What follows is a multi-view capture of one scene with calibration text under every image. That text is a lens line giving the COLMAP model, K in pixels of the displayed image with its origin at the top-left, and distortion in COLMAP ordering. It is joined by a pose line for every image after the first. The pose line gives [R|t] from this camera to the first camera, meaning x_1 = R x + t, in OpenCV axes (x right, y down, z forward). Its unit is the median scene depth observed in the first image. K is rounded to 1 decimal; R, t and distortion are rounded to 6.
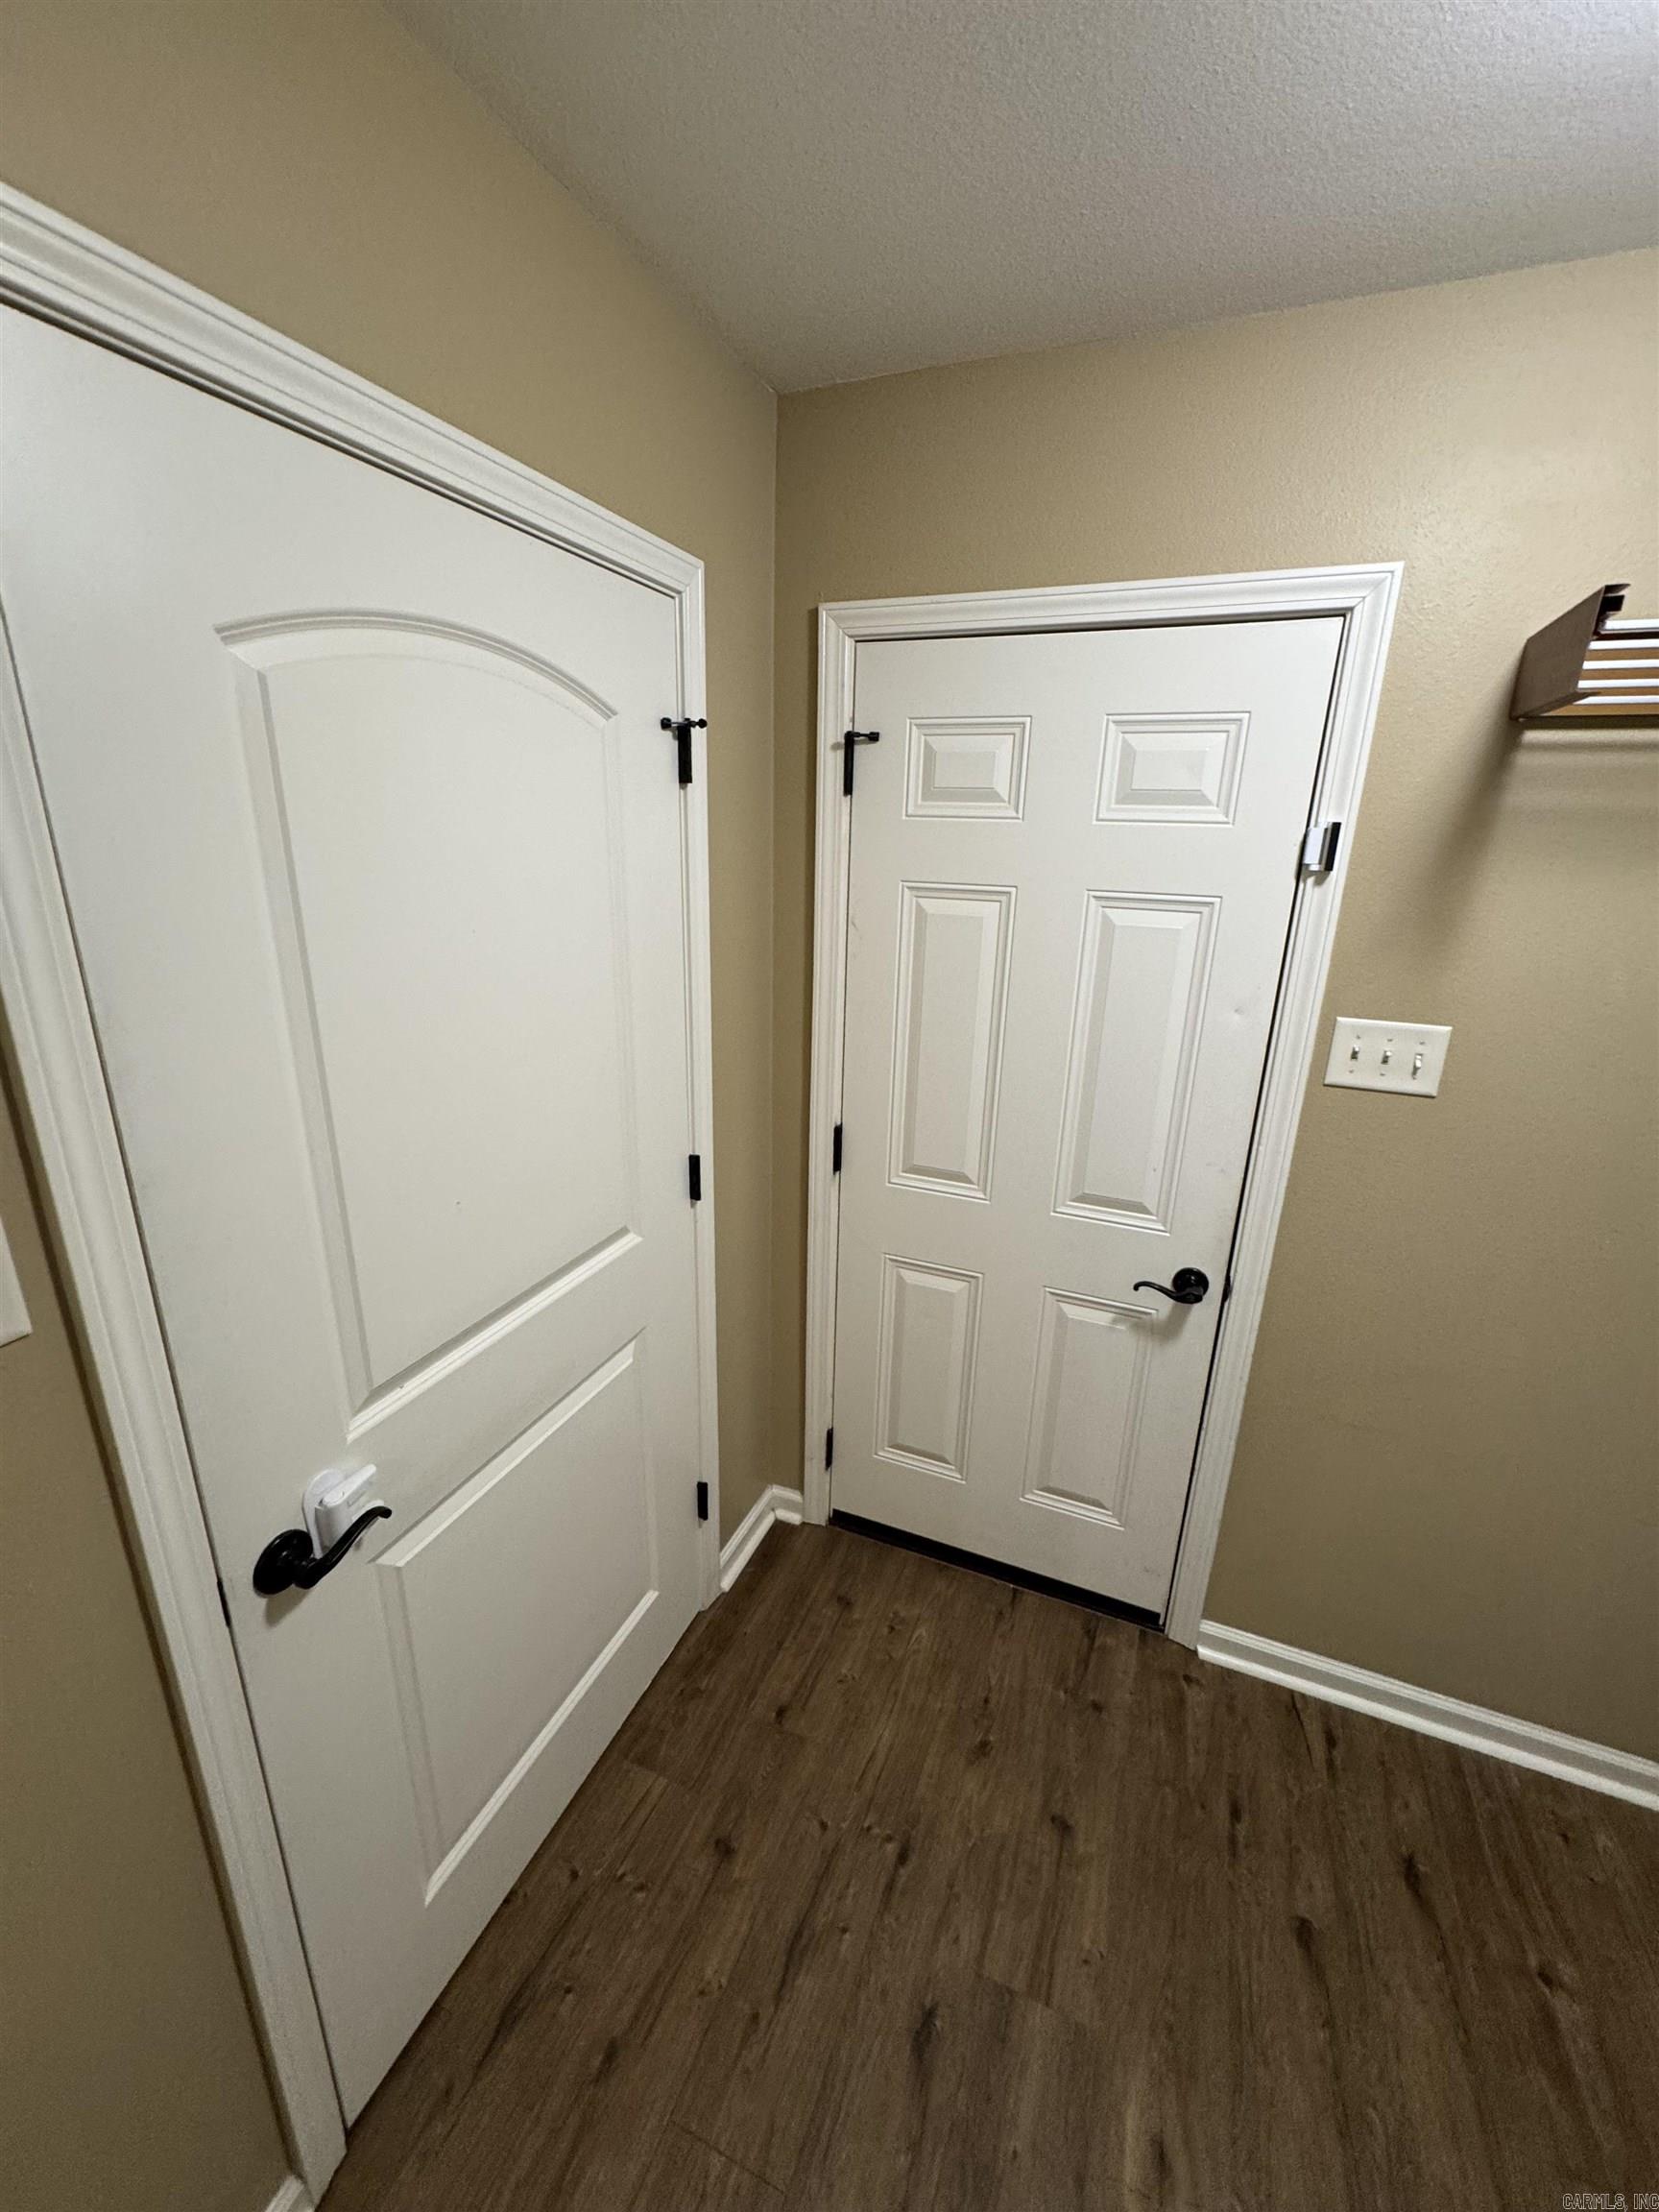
lens RADIAL K [[882.6, 0, 835.0], [0, 882.6, 1104.5], [0, 0, 1]] dist [-0.001964, 0.000470]
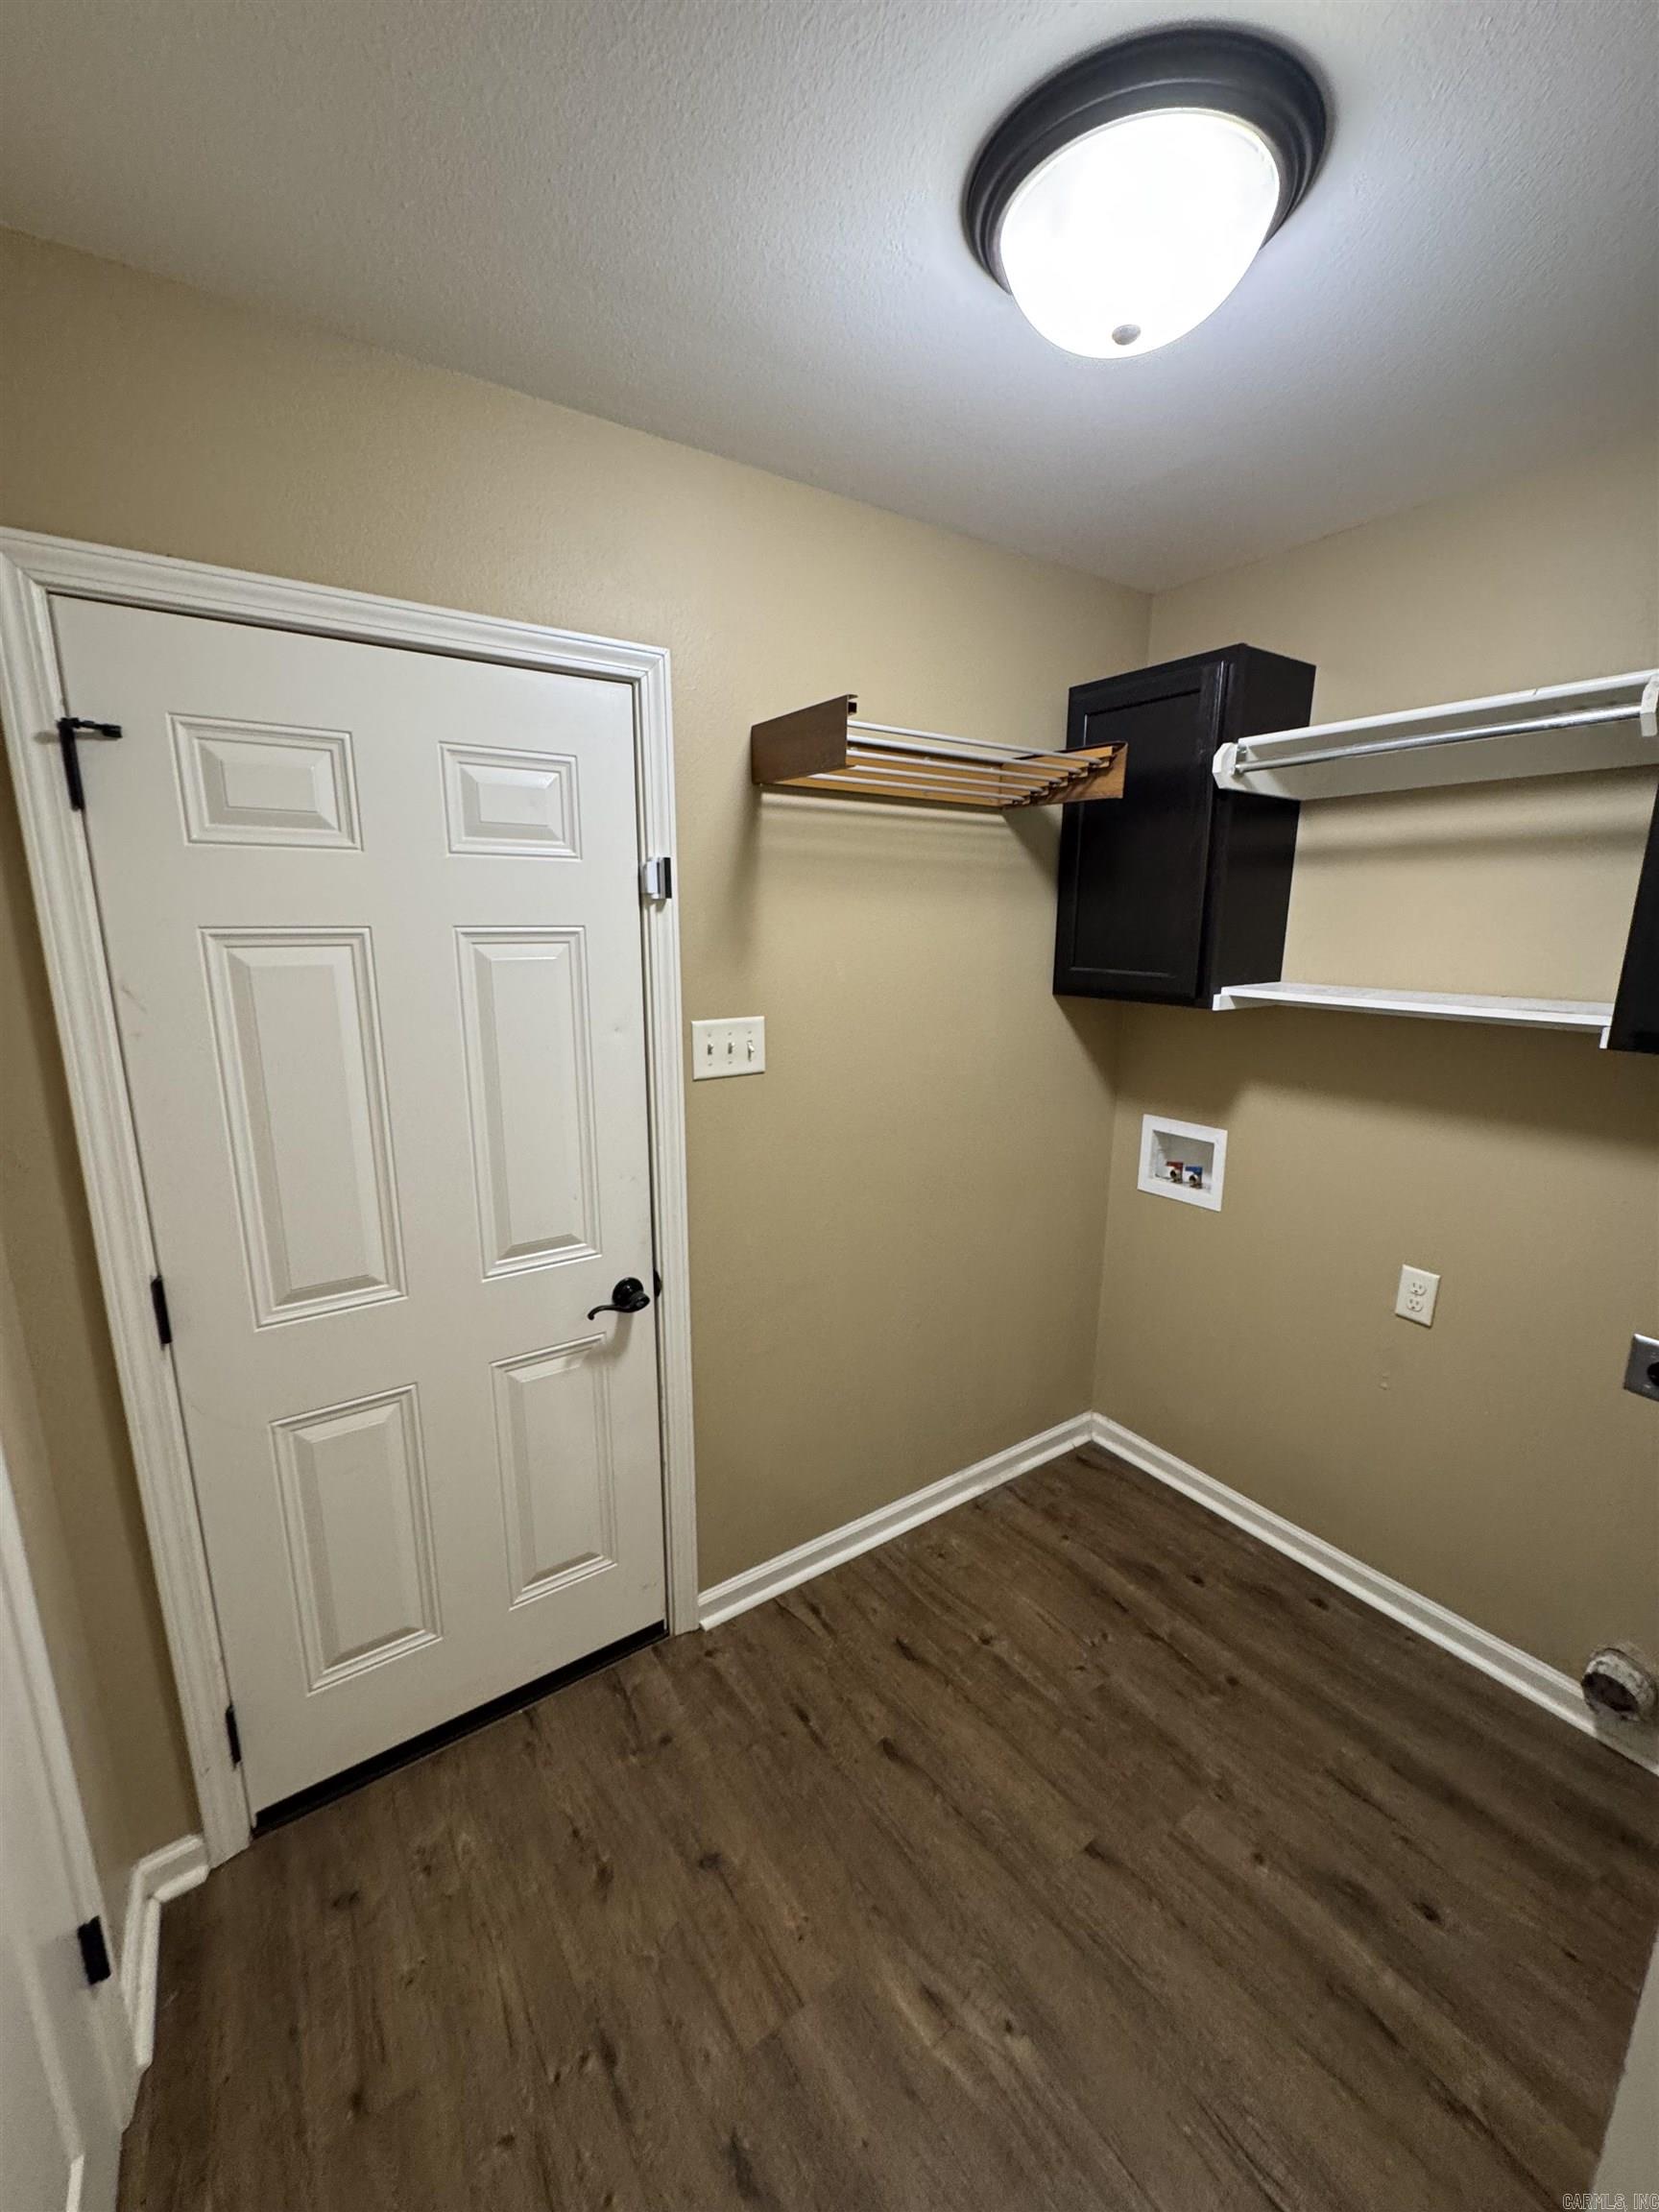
lens RADIAL K [[882.6, 0, 830.4], [0, 882.6, 1104.3], [0, 0, 1]] dist [-0.001964, 0.000470]
pose [[0.545992, -0.200157, 0.813529, -0.284299], [0.259491, 0.963692, 0.062947, -0.016986], [-0.796591, 0.176735, 0.578107, 0.172741]]
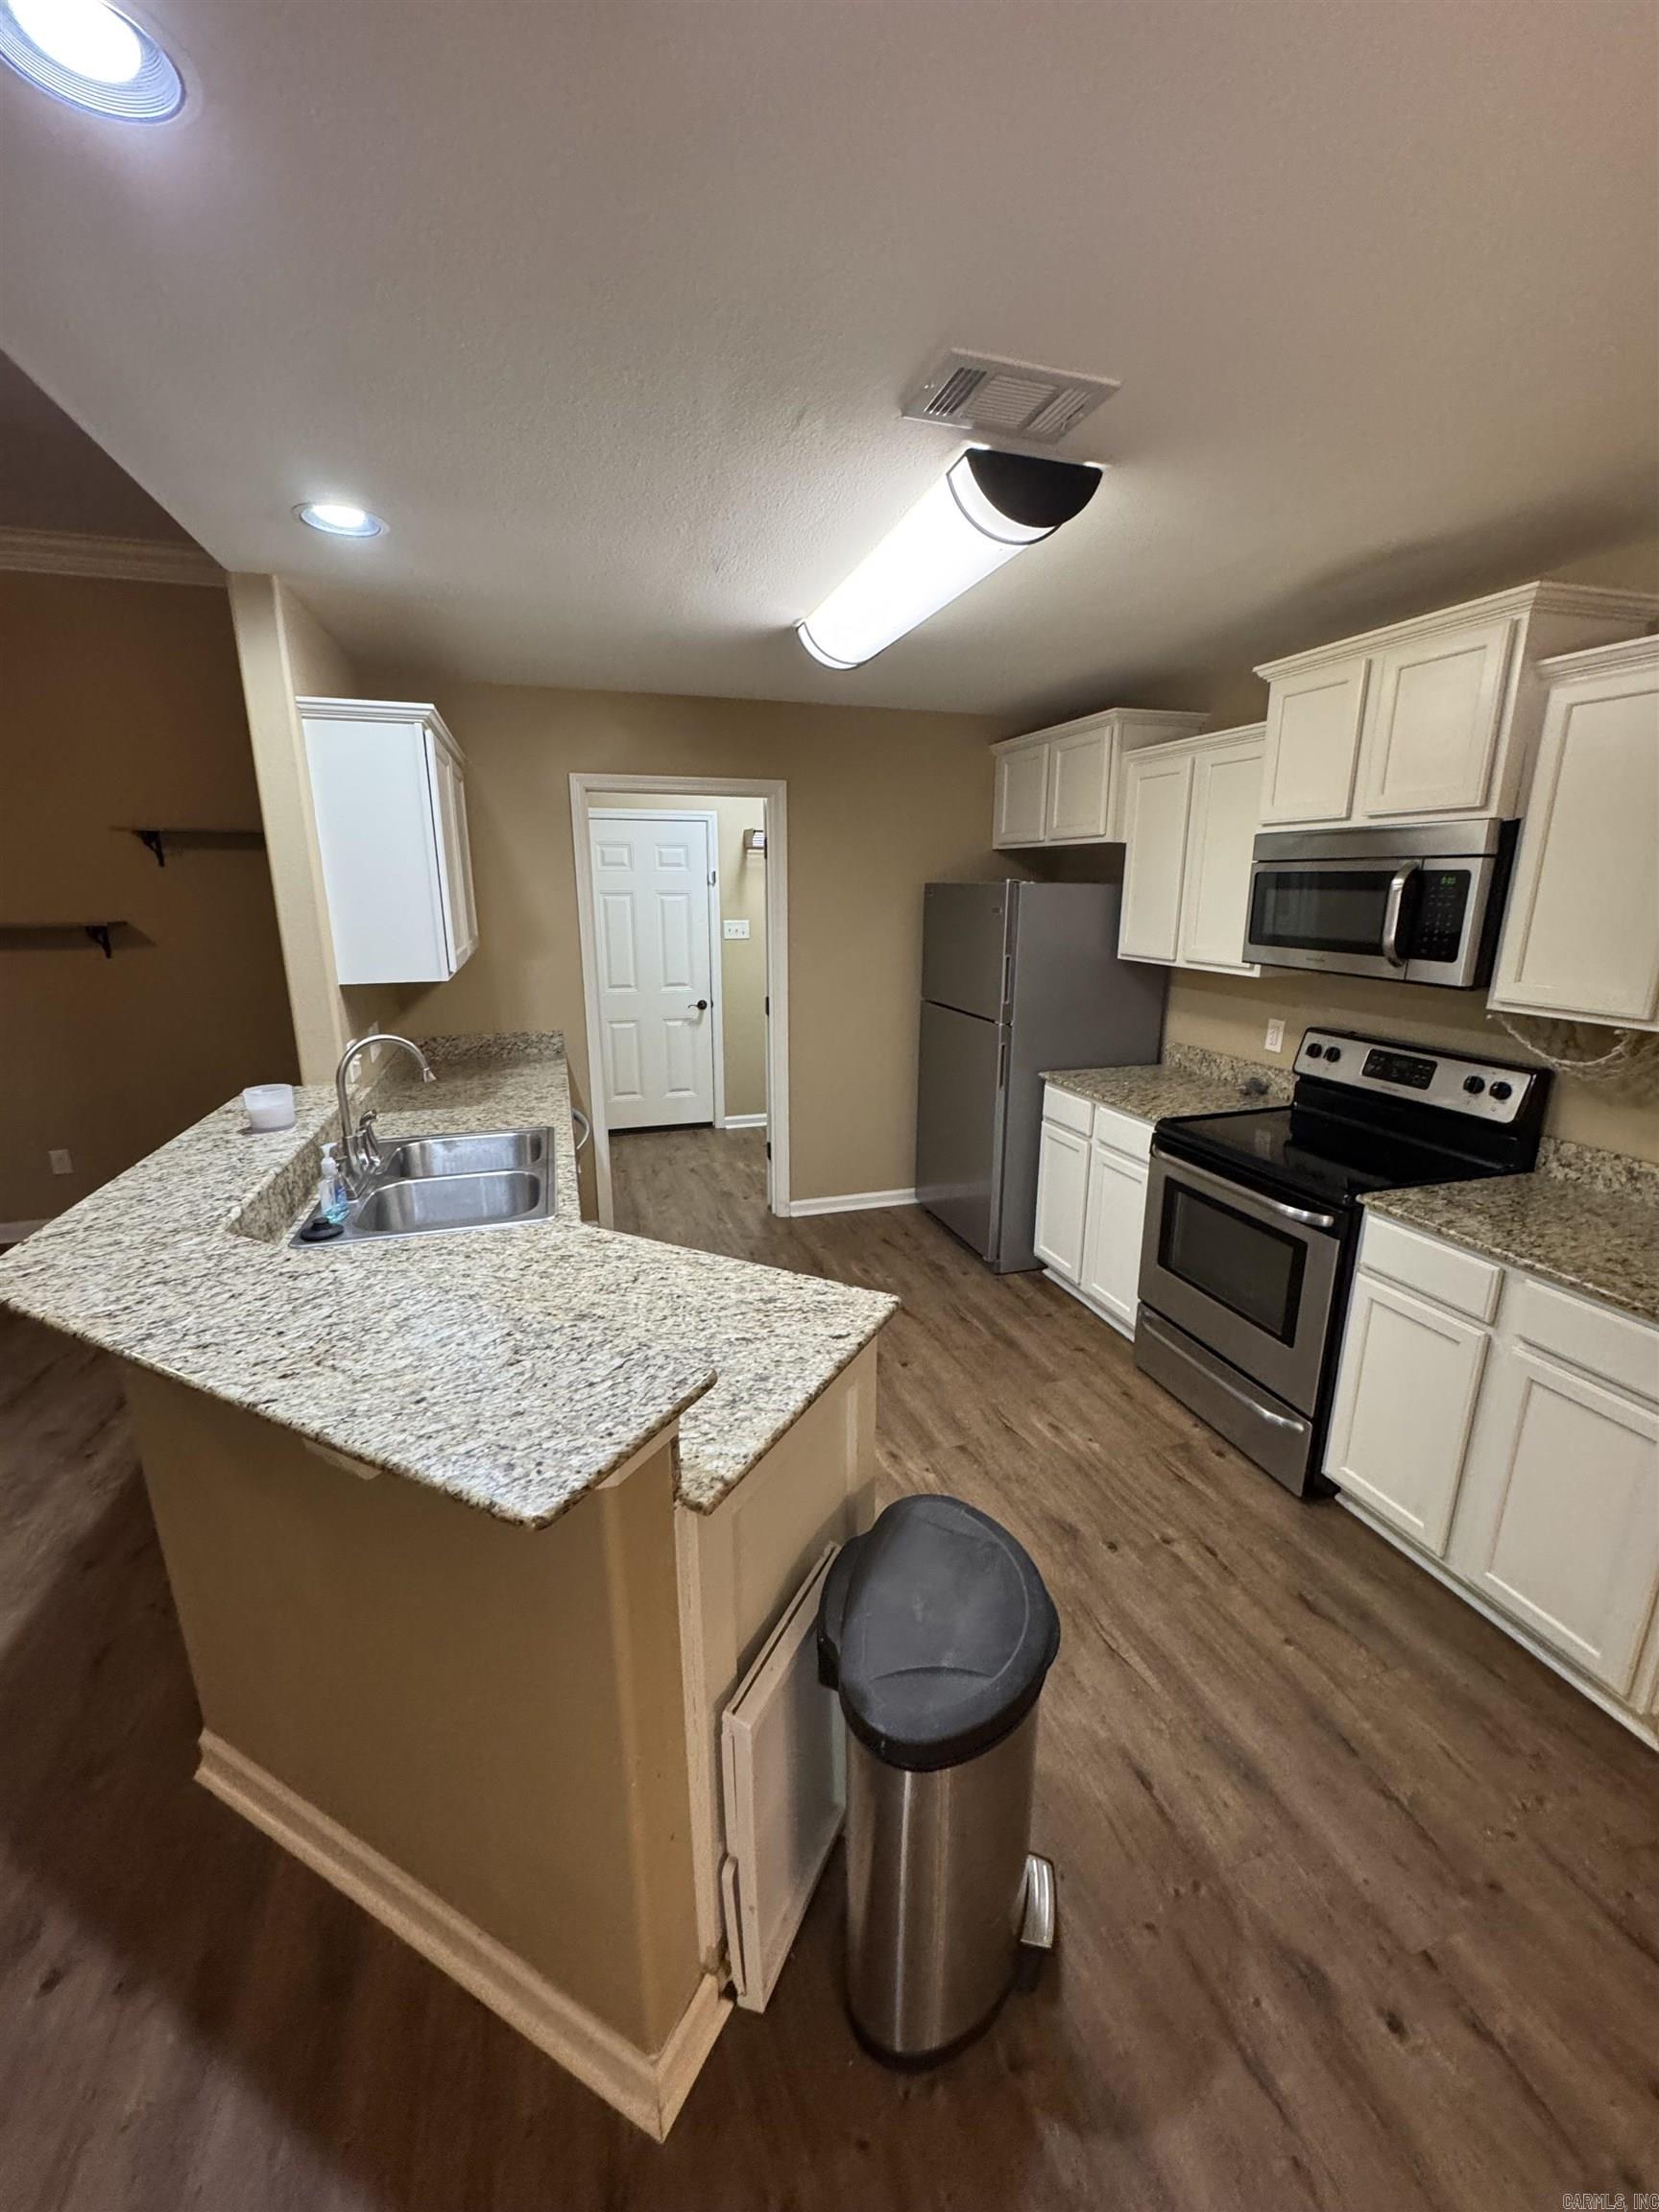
lens RADIAL K [[882.6, 0, 830.1], [0, 882.6, 1102.1], [0, 0, 1]] dist [-0.001964, 0.000470]
pose [[0.767918, -0.178681, 0.615121, -1.439820], [0.208799, 0.977680, 0.023333, 0.620753], [-0.605561, 0.110519, 0.788087, -2.023880]]
